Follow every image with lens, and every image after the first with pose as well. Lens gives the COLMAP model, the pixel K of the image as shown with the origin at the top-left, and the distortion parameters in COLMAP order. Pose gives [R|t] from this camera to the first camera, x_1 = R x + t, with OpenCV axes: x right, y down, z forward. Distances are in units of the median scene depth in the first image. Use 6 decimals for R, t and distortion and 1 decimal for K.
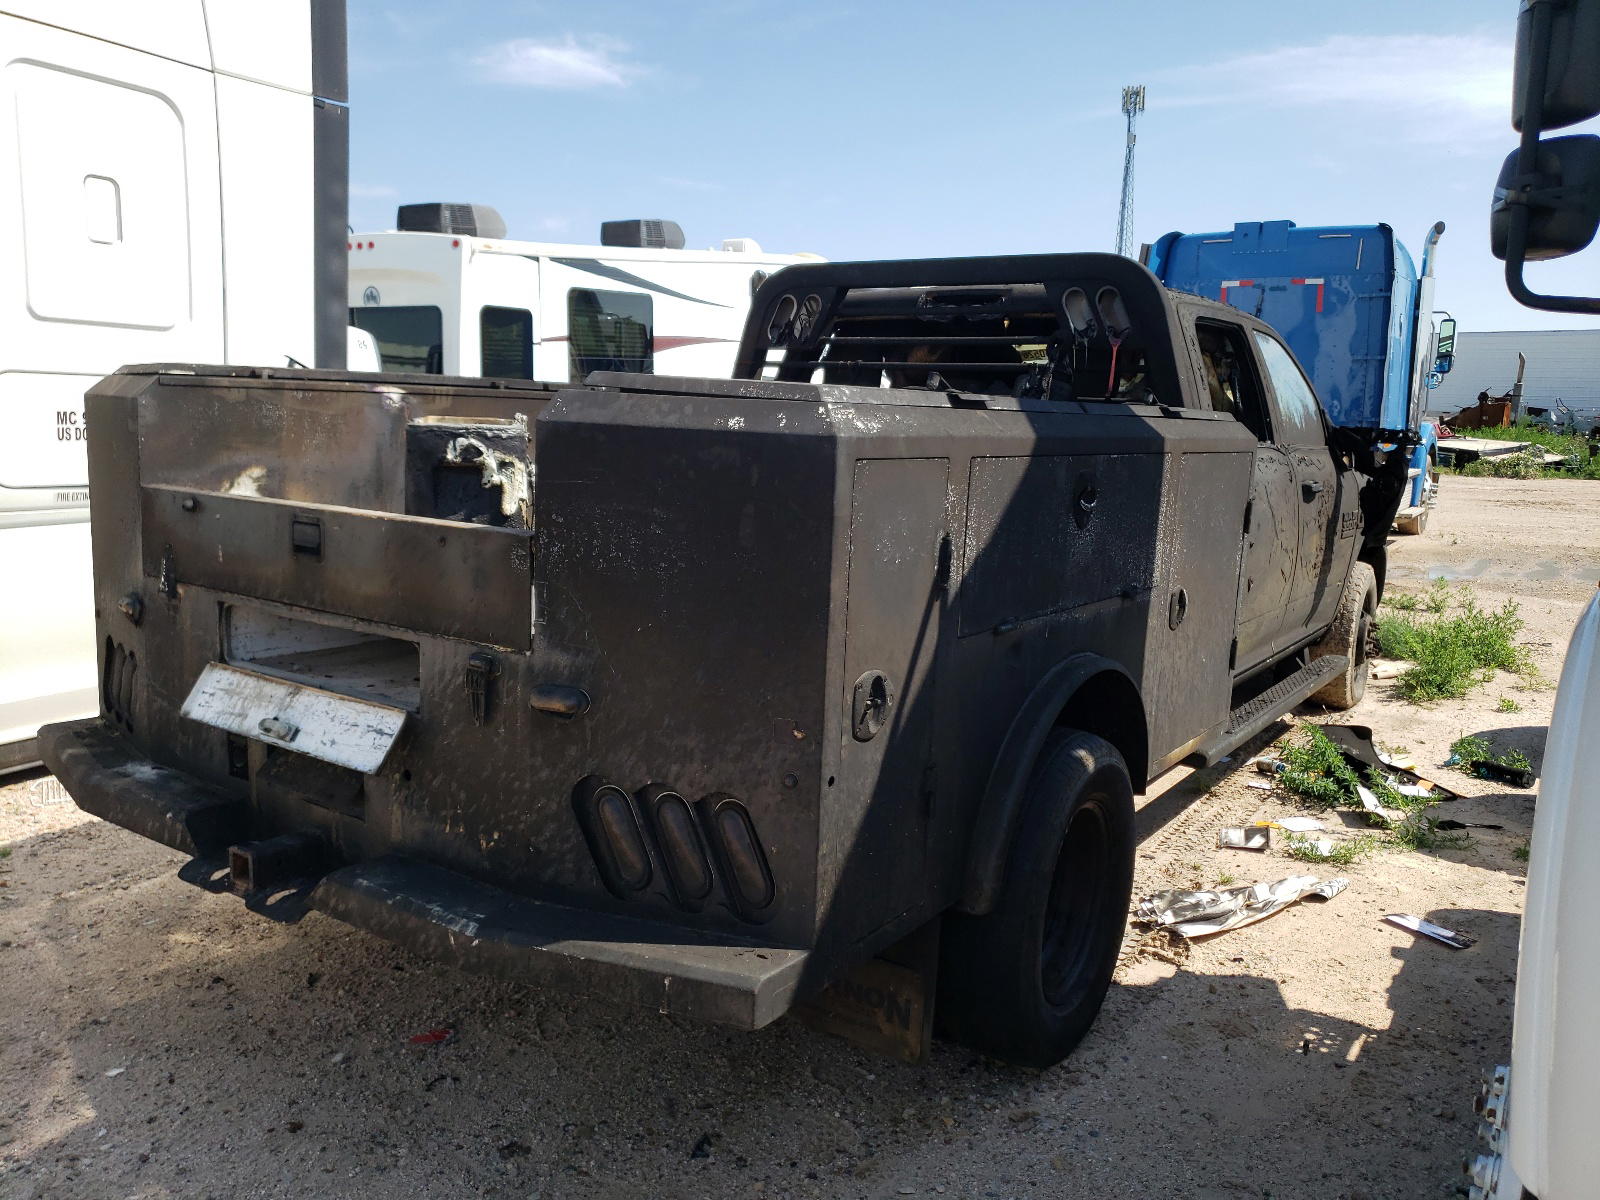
lens RADIAL K [[1220.8, 0, 803.6], [0, 1220.8, 598.3], [0, 0, 1]] dist [0.014370, -0.007361]
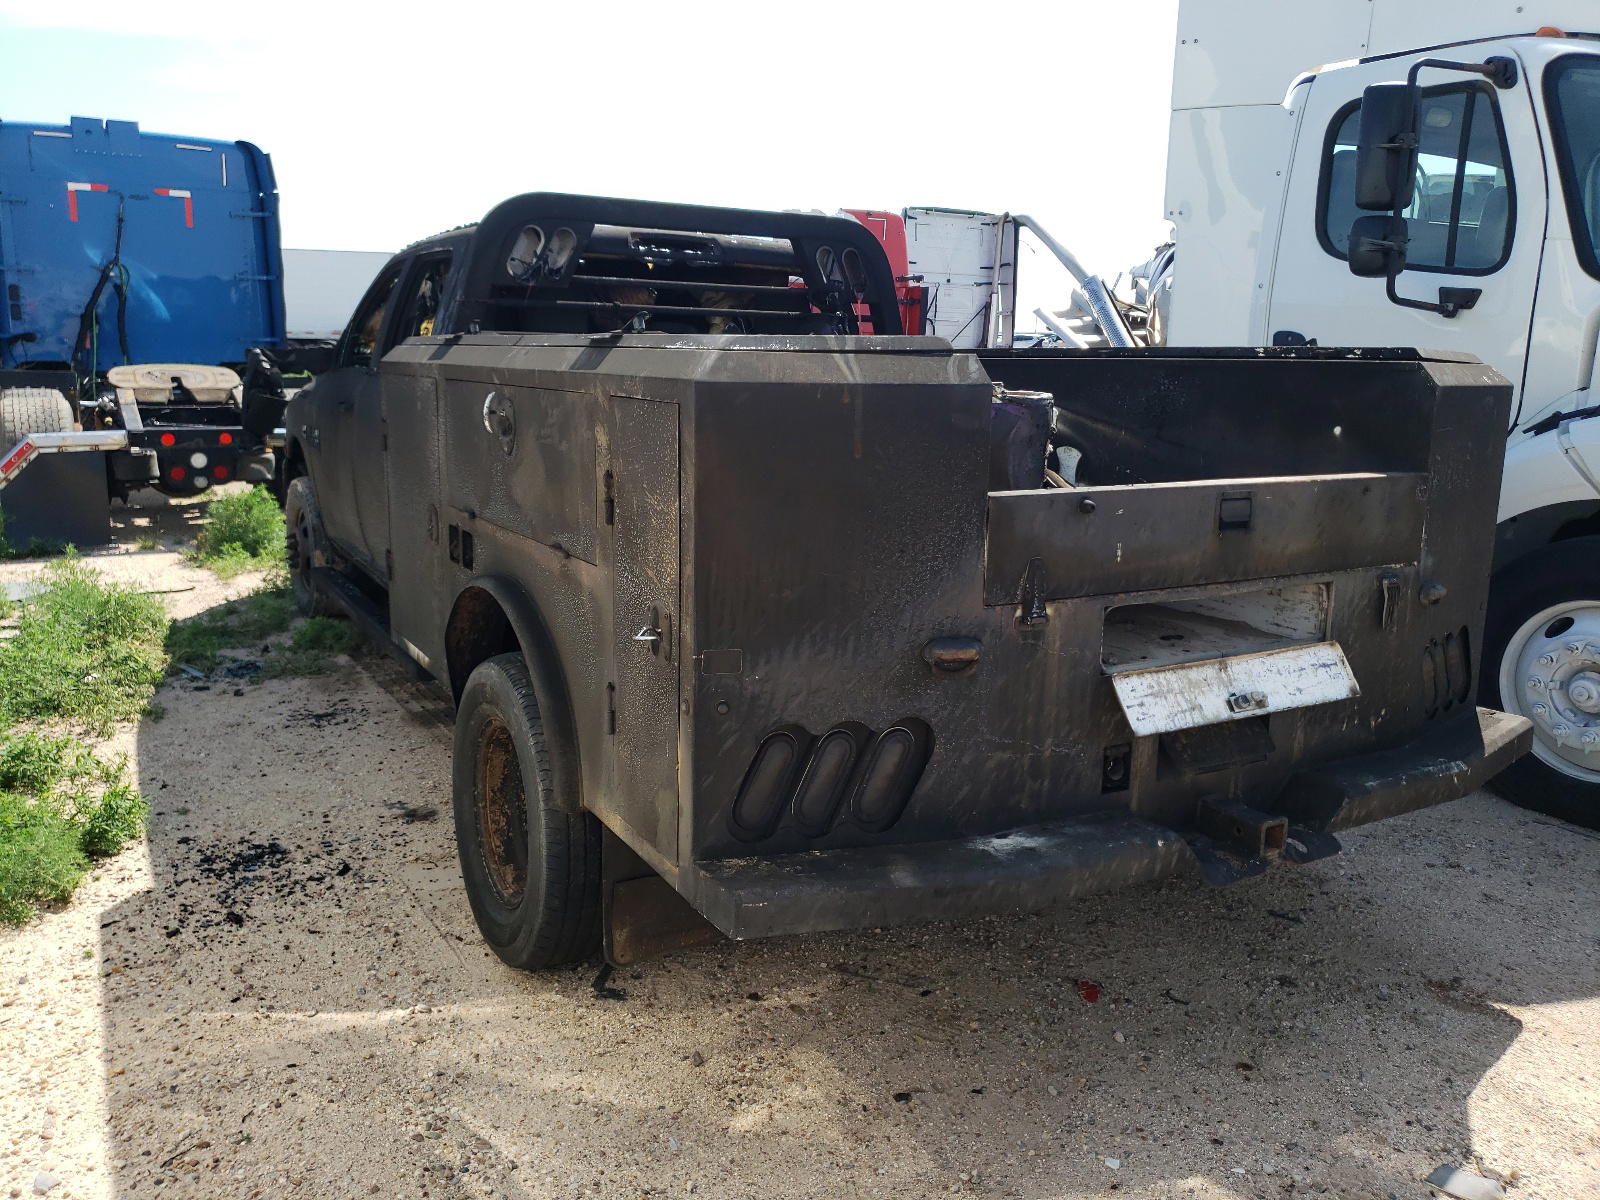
lens RADIAL K [[1220.8, 0, 804.0], [0, 1220.8, 601.0], [0, 0, 1]] dist [0.014370, -0.007361]
pose [[0.438133, -0.202050, 0.875908, -1.375728], [0.136725, 0.978053, 0.157221, -0.174993], [-0.888451, 0.050875, 0.456143, 0.801577]]
